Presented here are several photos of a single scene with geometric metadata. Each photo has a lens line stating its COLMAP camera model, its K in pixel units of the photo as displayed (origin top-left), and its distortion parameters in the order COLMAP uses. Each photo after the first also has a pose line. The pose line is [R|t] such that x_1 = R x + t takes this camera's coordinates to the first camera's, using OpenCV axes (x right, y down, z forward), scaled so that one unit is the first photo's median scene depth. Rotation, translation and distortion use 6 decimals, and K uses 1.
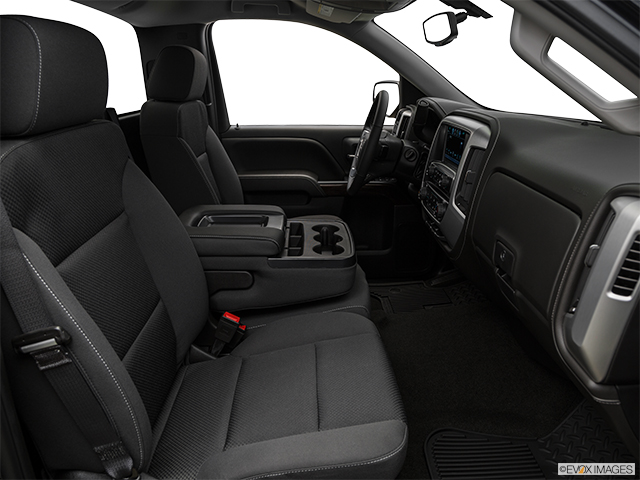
lens RADIAL K [[486.3, 0, 319.4], [0, 486.3, 243.7], [0, 0, 1]] dist [-0.090372, 0.018321]
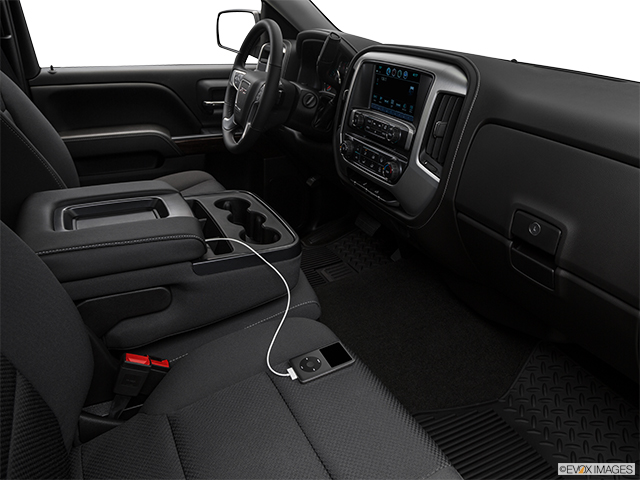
lens RADIAL K [[486.3, 0, 320.7], [0, 486.3, 235.3], [0, 0, 1]] dist [-0.090372, 0.018321]
pose [[0.902526, -0.145134, 0.405441, -0.191878], [0.100912, 0.986559, 0.128521, -0.071698], [-0.418644, -0.075080, 0.905041, 0.269258]]
